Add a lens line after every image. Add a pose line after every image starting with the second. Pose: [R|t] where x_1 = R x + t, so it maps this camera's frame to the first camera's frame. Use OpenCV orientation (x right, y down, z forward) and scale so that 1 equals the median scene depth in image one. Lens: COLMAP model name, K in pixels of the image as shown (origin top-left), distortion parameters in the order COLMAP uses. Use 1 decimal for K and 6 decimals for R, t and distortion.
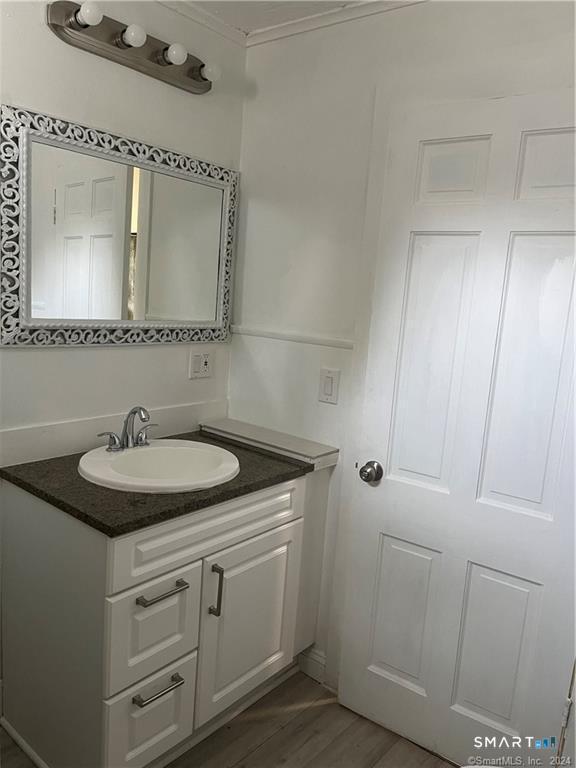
lens RADIAL K [[586.1, 0, 286.8], [0, 586.1, 387.2], [0, 0, 1]] dist [0.023706, -0.025668]
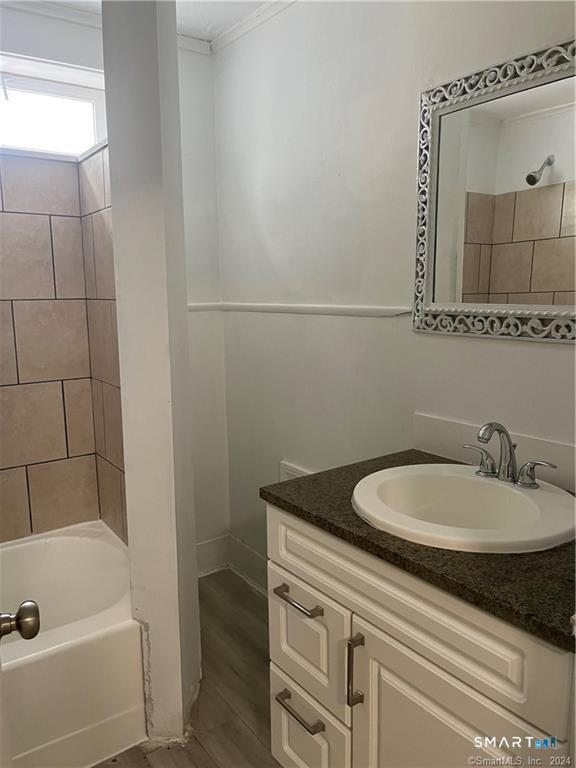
lens RADIAL K [[586.1, 0, 289.5], [0, 586.1, 380.2], [0, 0, 1]] dist [0.023706, -0.025668]
pose [[-0.251874, 0.080669, -0.964392, 0.526427], [-0.162738, 0.978799, 0.124377, -0.069564], [0.953979, 0.188271, -0.233406, 0.961492]]
